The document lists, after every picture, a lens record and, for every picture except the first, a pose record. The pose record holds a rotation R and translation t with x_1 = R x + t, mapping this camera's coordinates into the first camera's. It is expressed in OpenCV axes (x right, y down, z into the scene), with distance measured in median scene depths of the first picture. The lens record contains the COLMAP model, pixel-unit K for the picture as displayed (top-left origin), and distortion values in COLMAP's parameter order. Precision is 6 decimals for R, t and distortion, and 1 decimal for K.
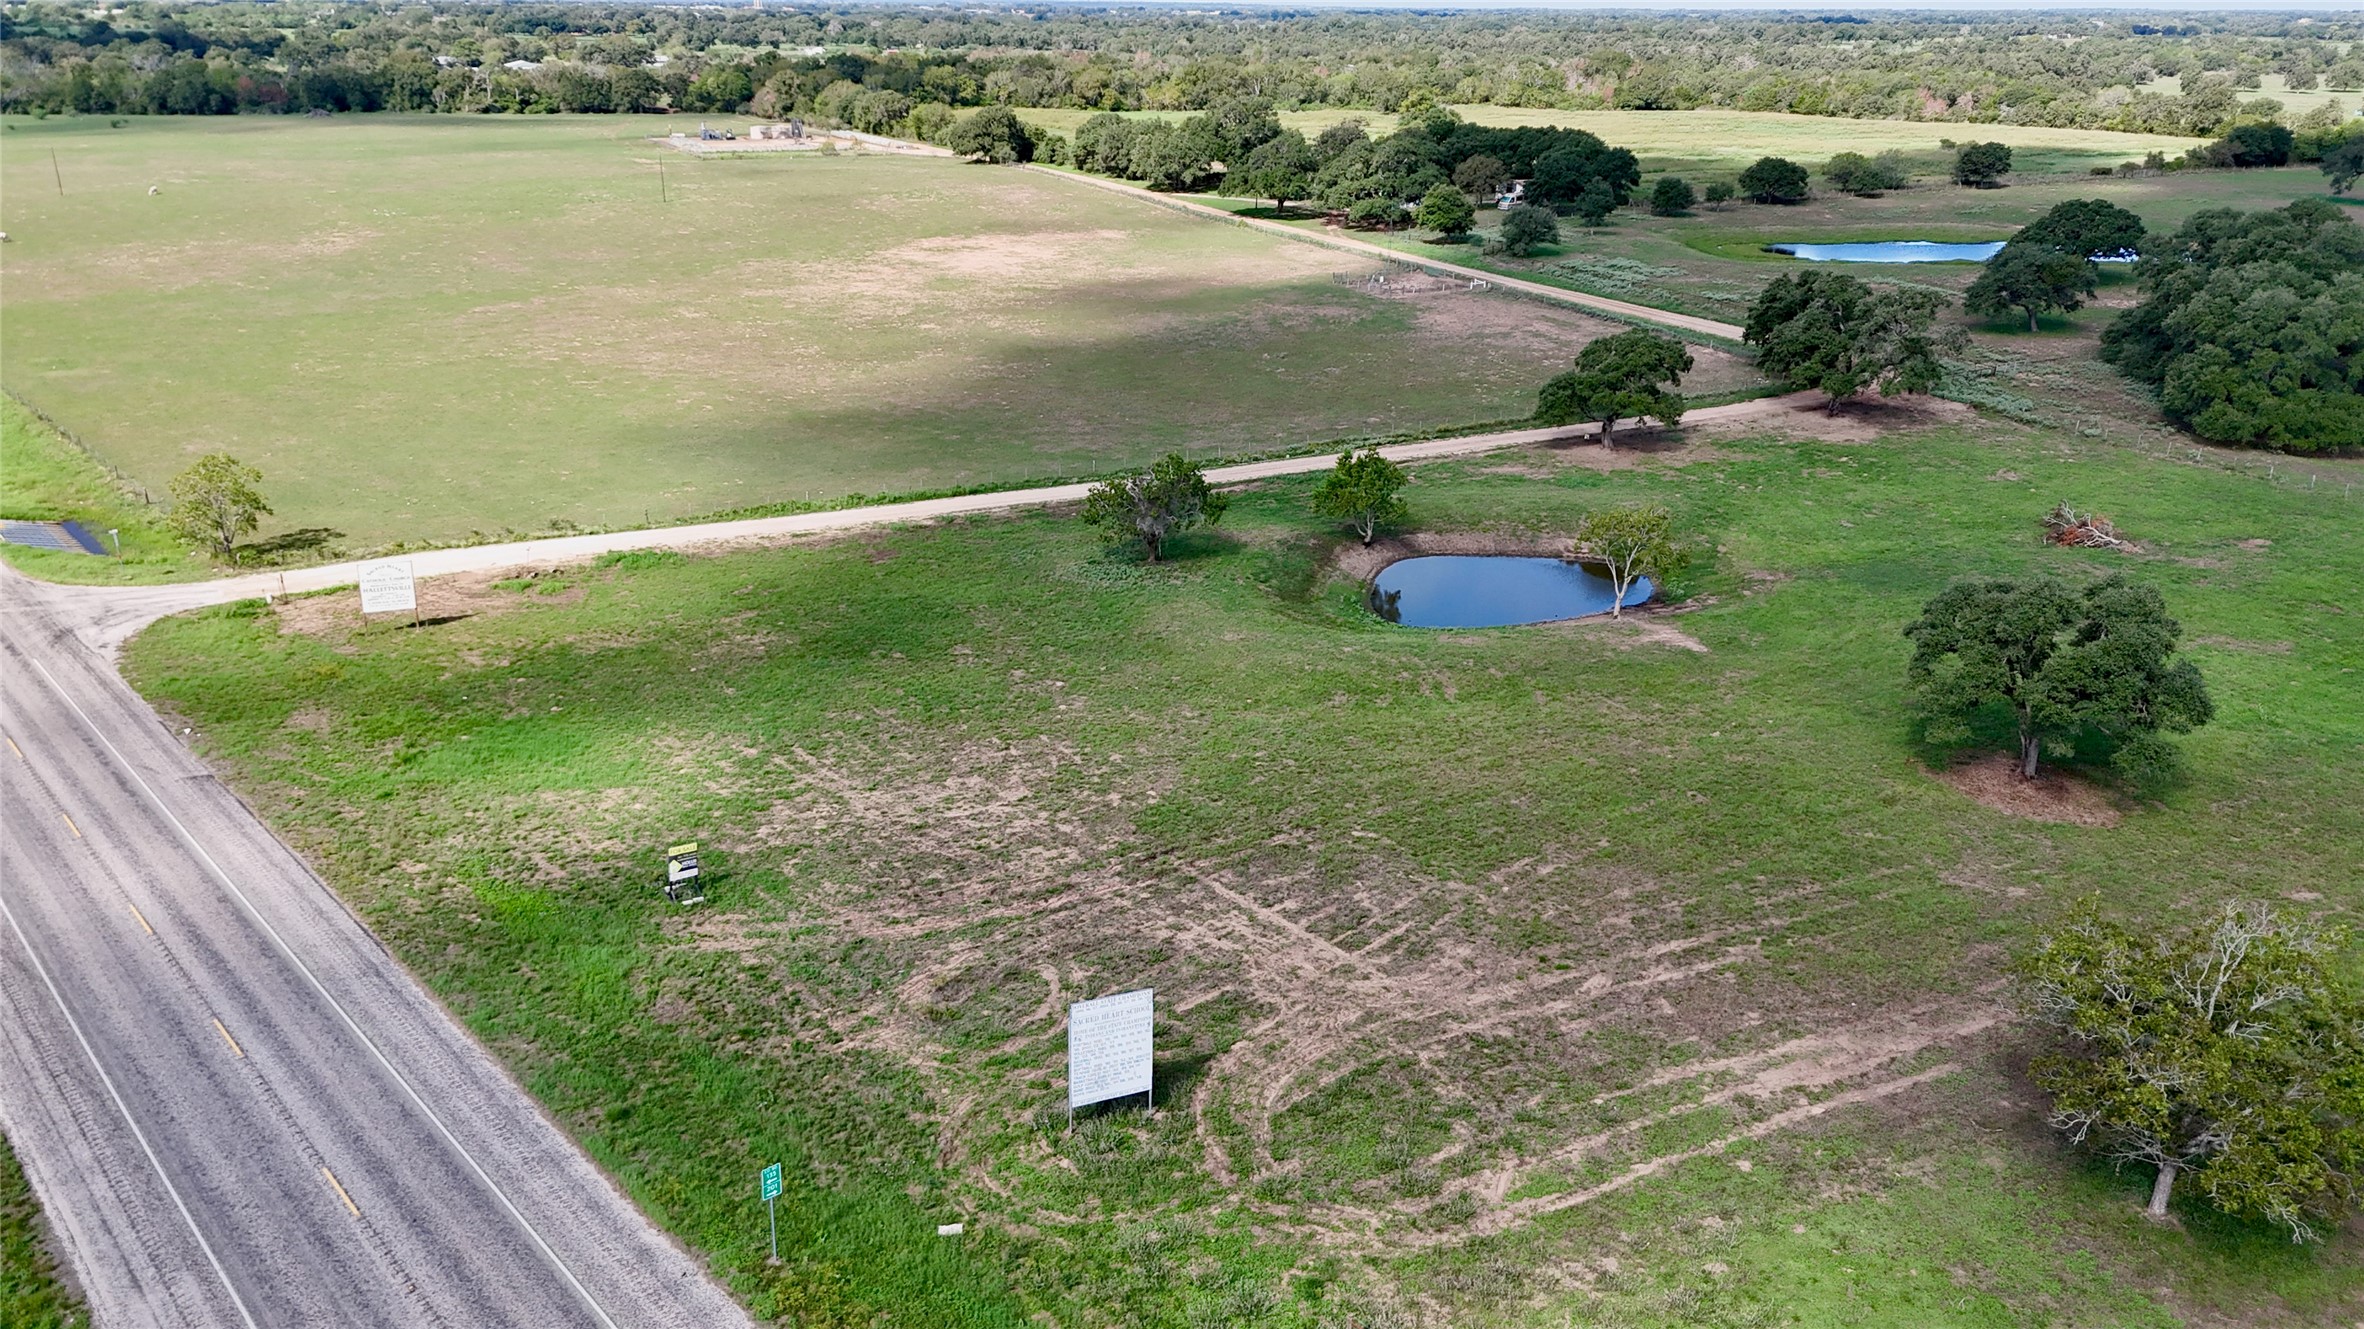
lens RADIAL K [[1733.4, 0, 1182.0], [0, 1733.4, 664.5], [0, 0, 1]] dist [0.067607, -0.057418]
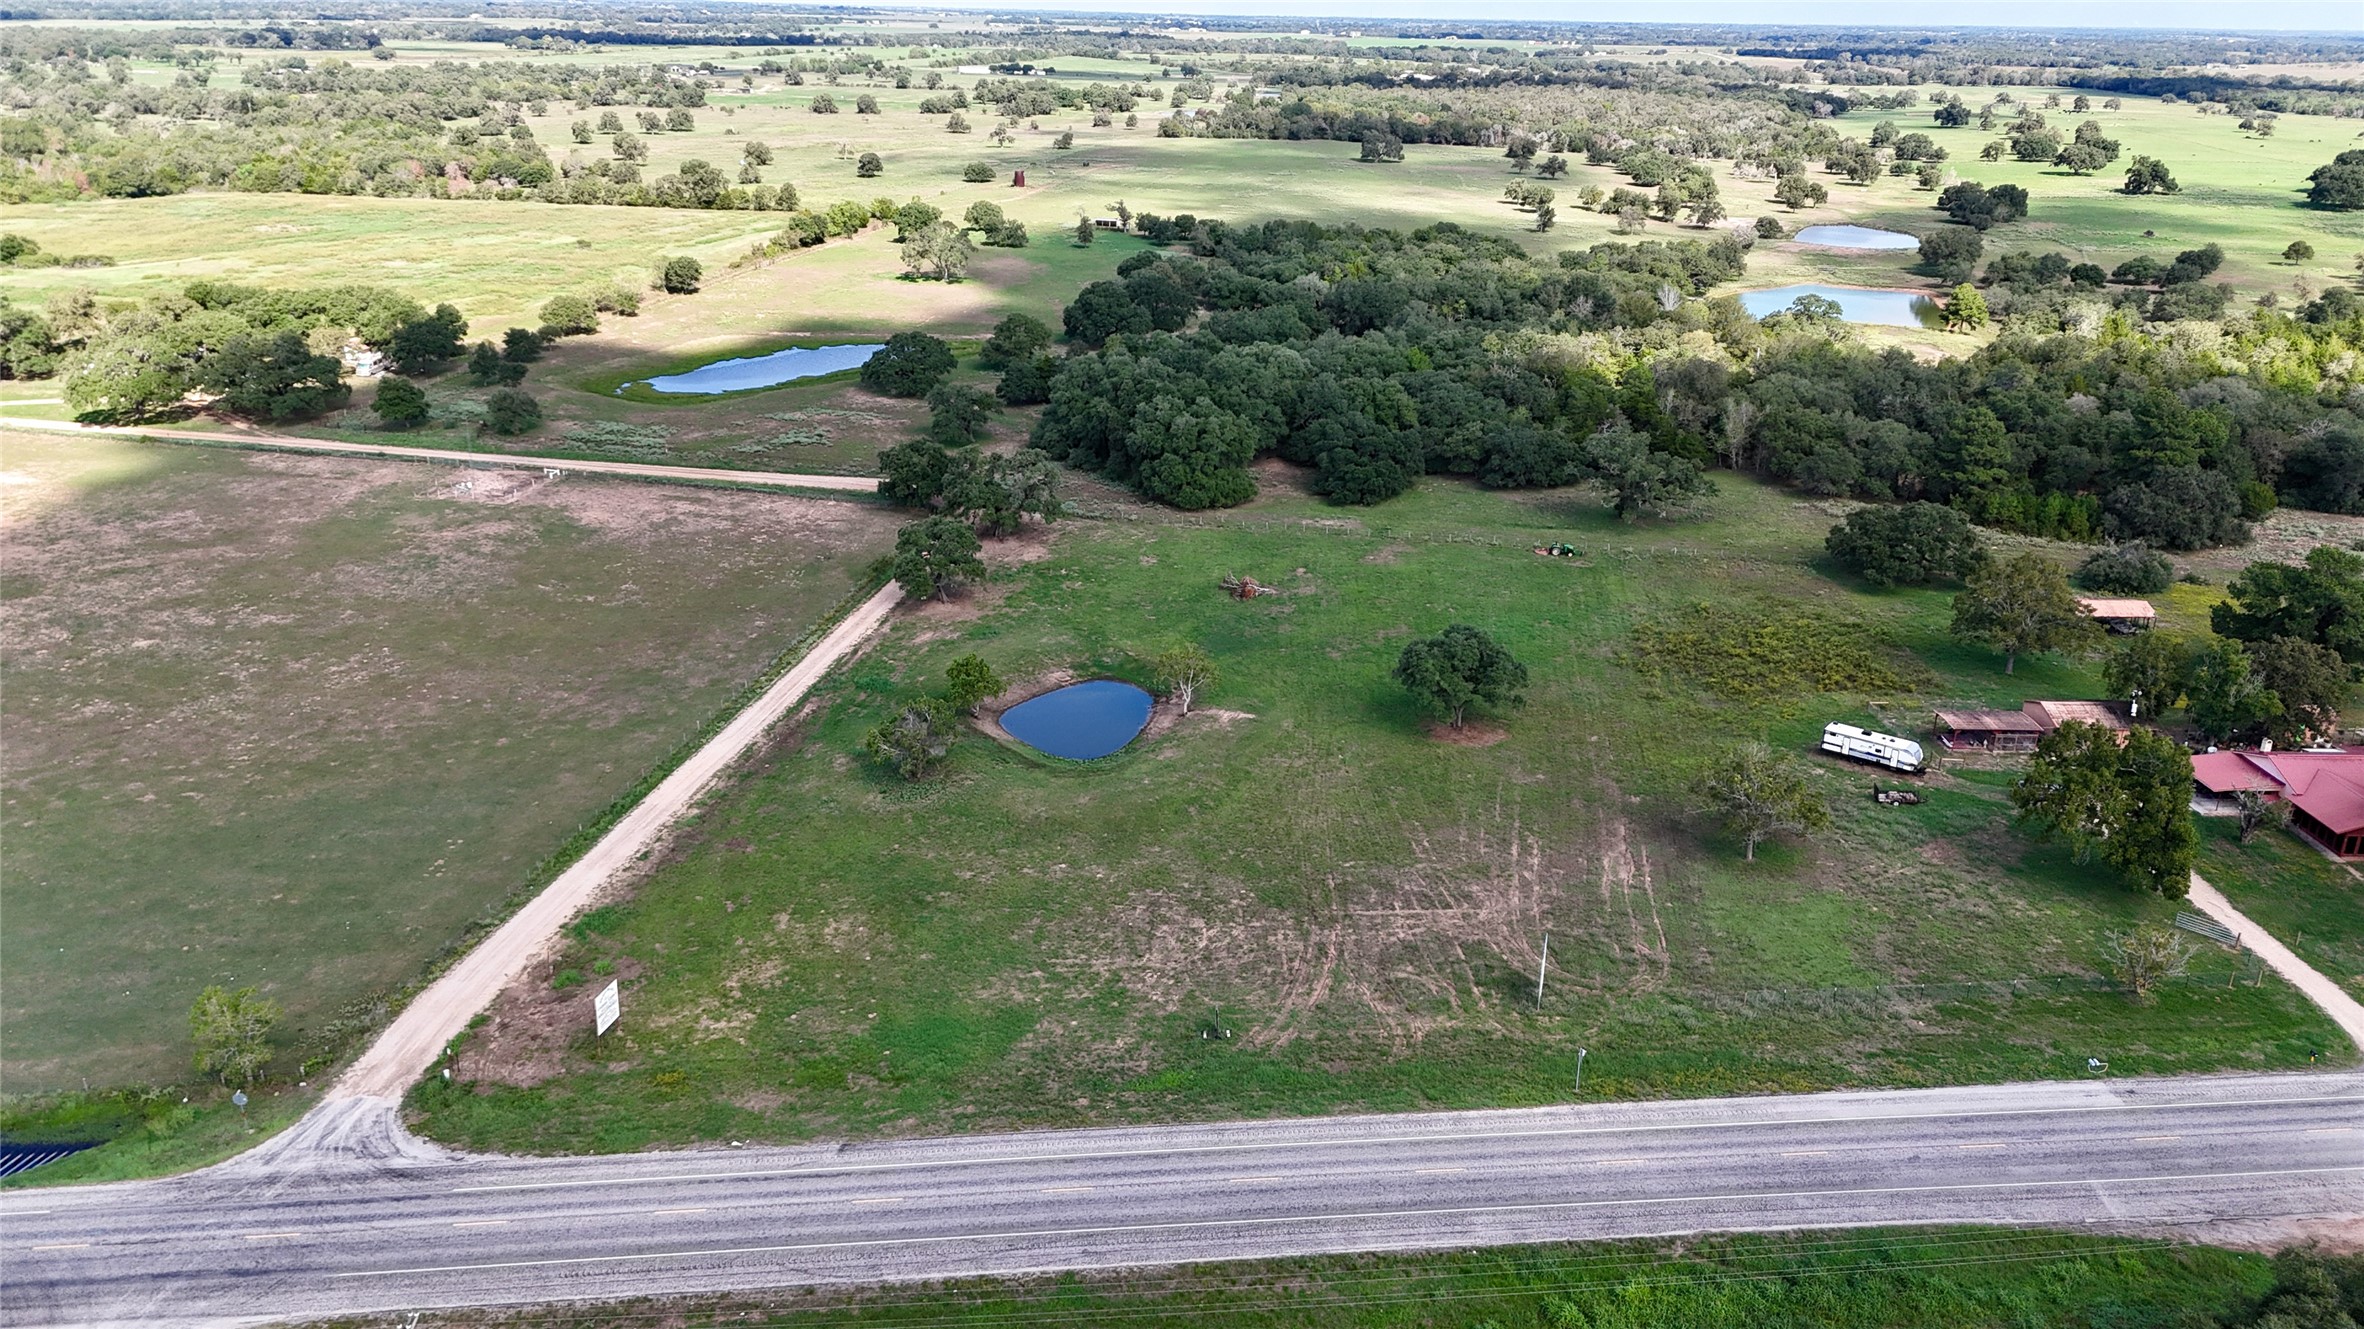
lens RADIAL K [[1733.4, 0, 1182.0], [0, 1733.4, 664.5], [0, 0, 1]] dist [0.067607, -0.057418]
pose [[0.602513, -0.281955, 0.746646, -1.604218], [0.271515, 0.952131, 0.140450, -0.502510], [-0.750505, 0.118103, 0.650226, -0.133654]]
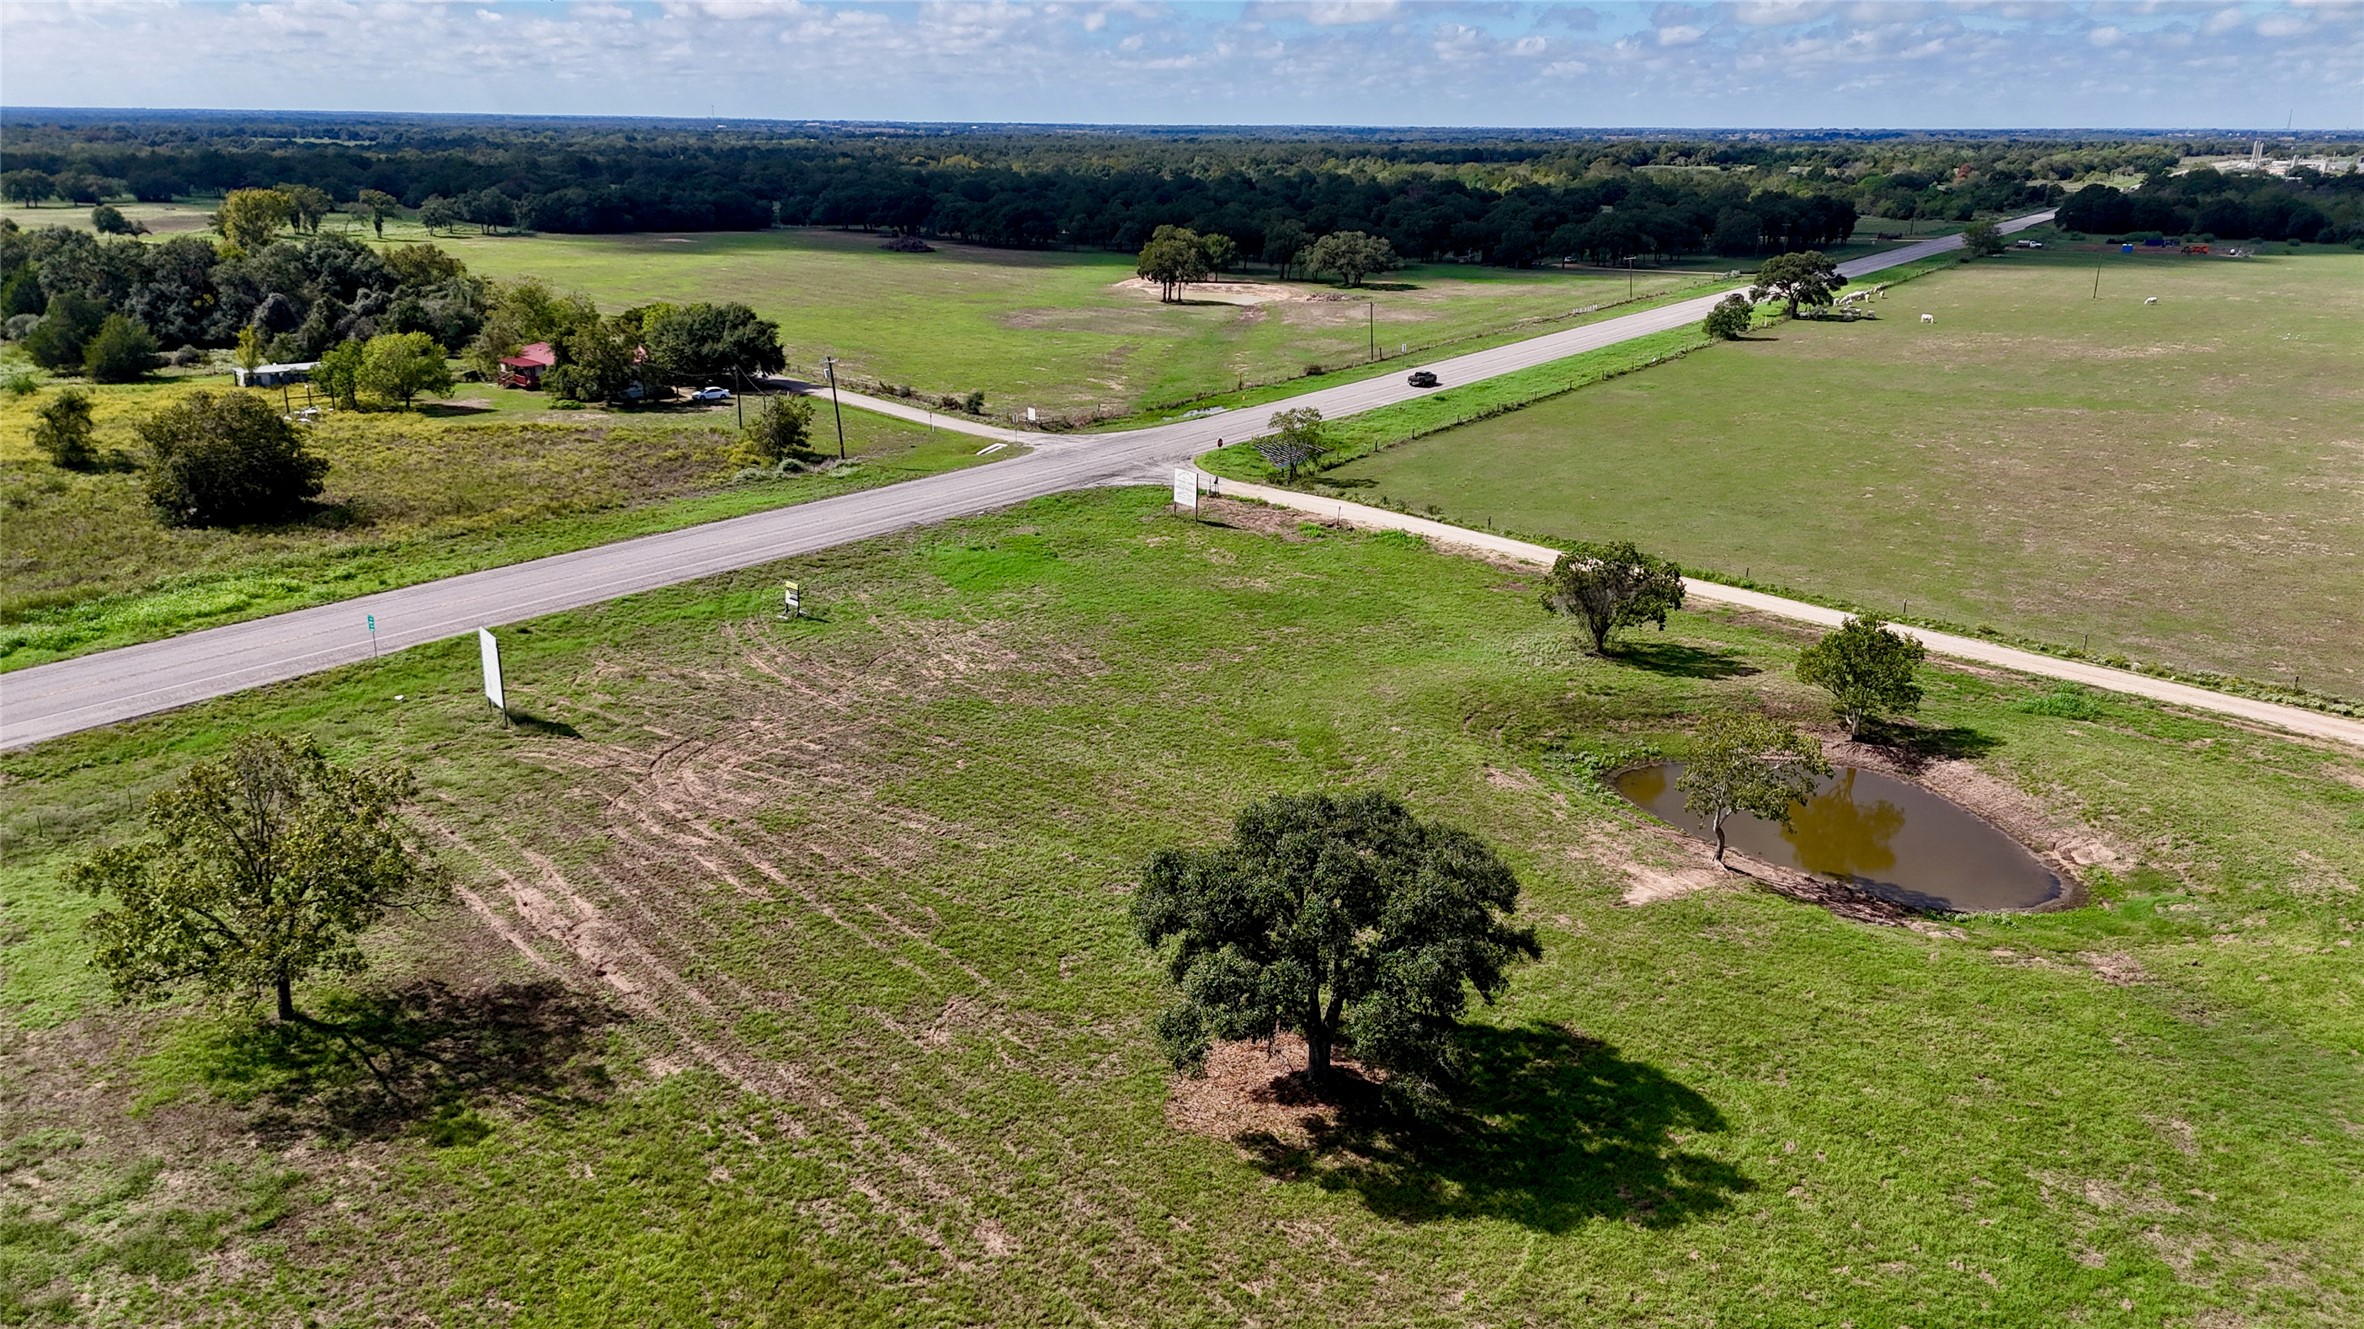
lens RADIAL K [[1733.4, 0, 1182.0], [0, 1733.4, 664.5], [0, 0, 1]] dist [0.067607, -0.057418]
pose [[0.252953, 0.273791, -0.927930, 1.362254], [-0.349592, 0.920183, 0.176207, -0.243506], [0.902109, 0.279824, 0.328478, 0.874966]]
